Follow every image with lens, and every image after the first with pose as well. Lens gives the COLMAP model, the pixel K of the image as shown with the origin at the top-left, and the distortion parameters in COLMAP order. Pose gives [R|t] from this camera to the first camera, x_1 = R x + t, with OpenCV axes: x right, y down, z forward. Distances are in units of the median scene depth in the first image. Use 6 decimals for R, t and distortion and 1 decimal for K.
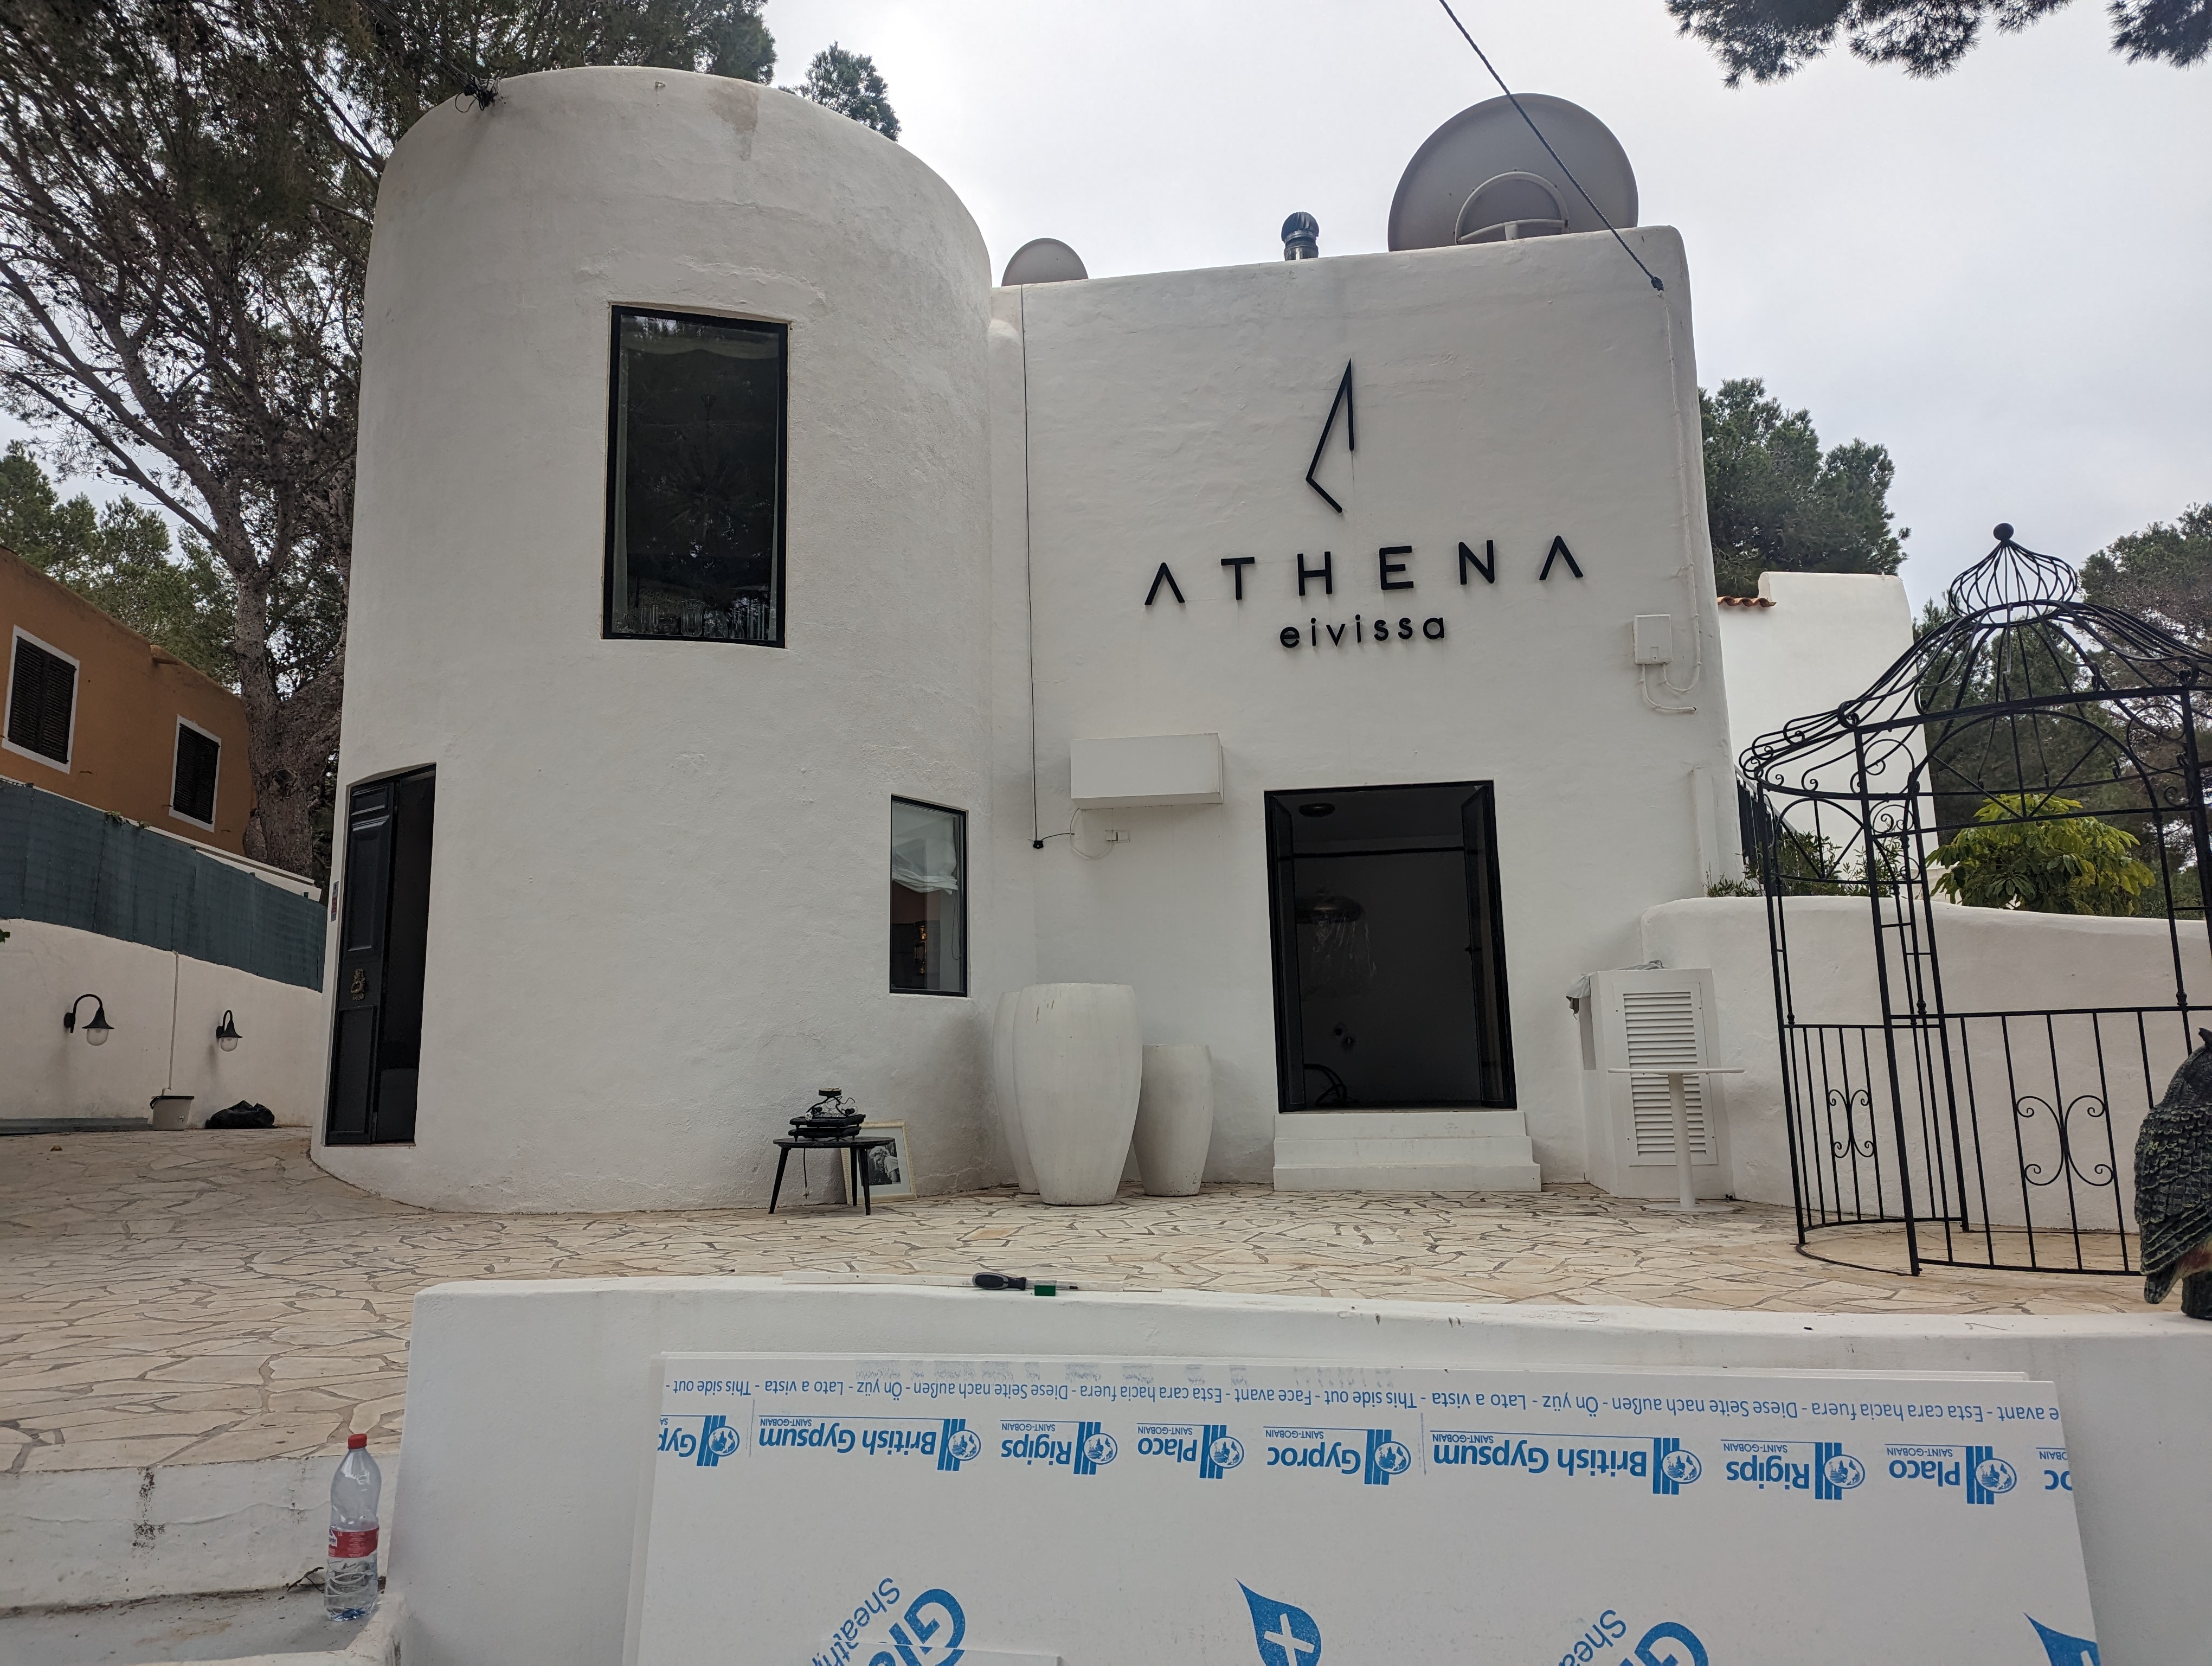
lens RADIAL K [[1543.5, 0, 1131.7], [0, 1543.5, 791.9], [0, 0, 1]] dist [0.050466, -0.028863]
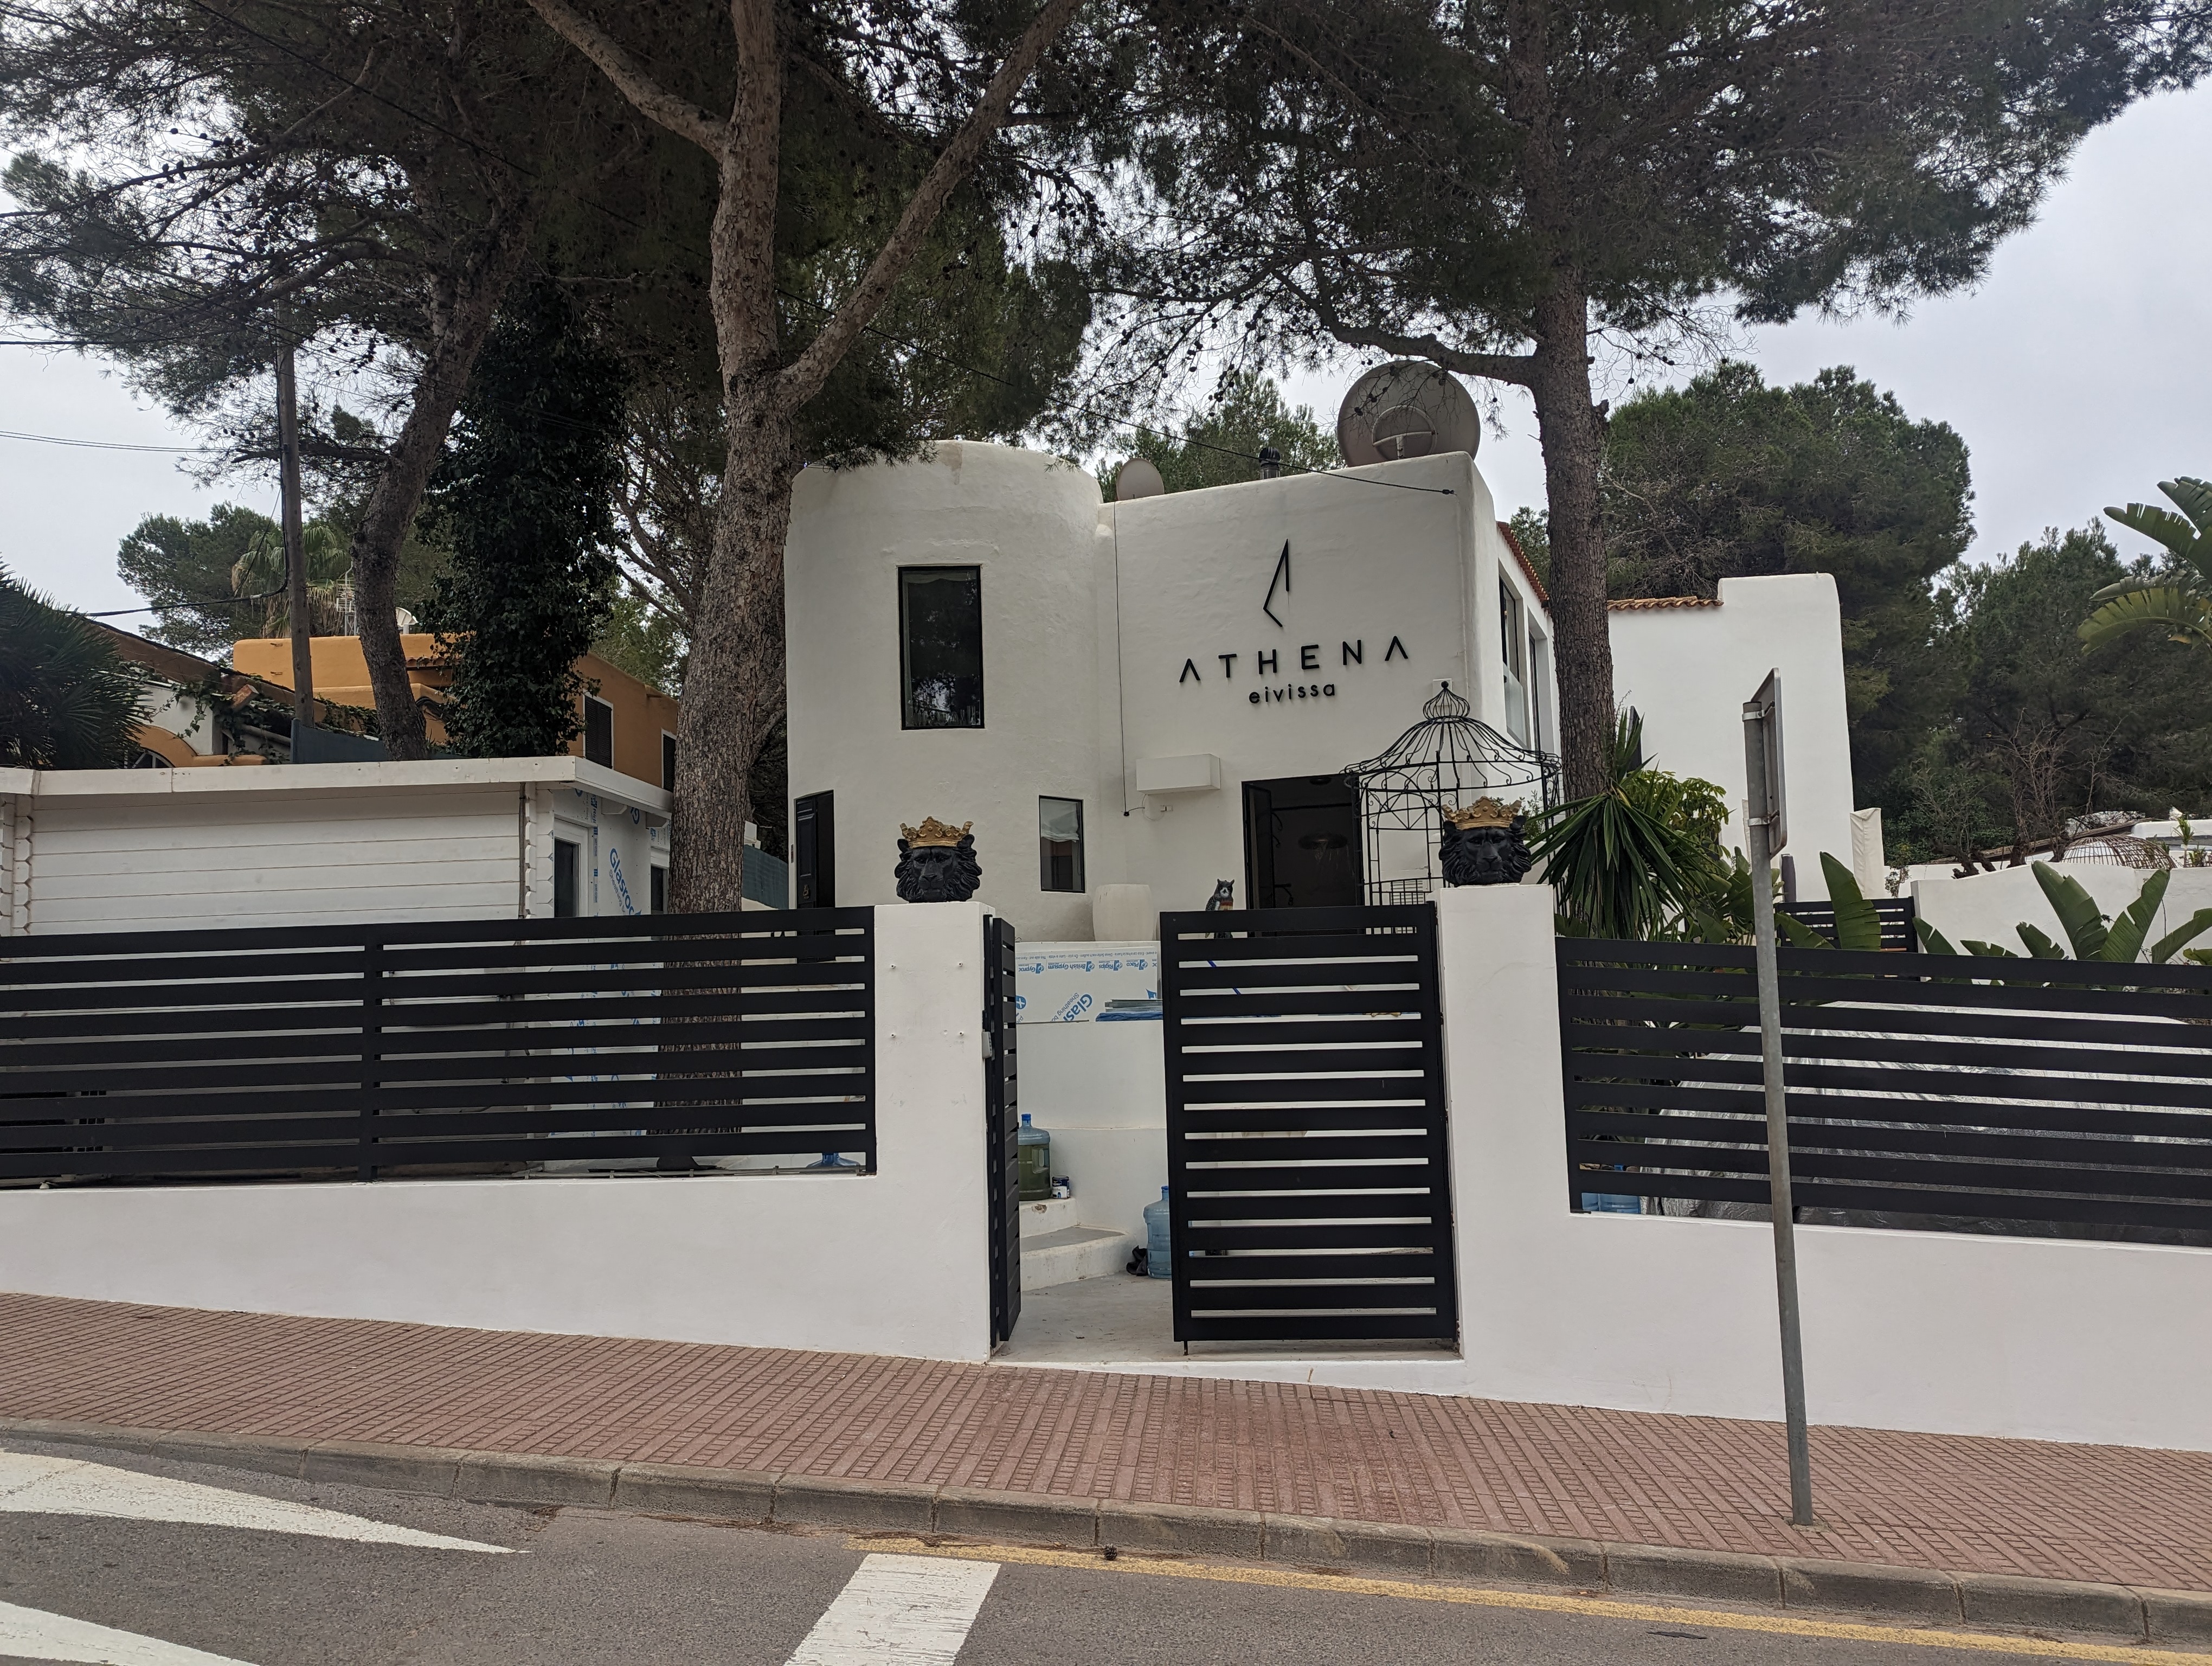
lens RADIAL K [[1542.8, 0, 1106.0], [0, 1542.8, 833.0], [0, 0, 1]] dist [0.064507, -0.076449]
pose [[0.973374, -0.029722, -0.227289, 0.347379], [0.047062, 0.996347, 0.071259, -0.079357], [0.224340, -0.080058, 0.971217, -0.855705]]
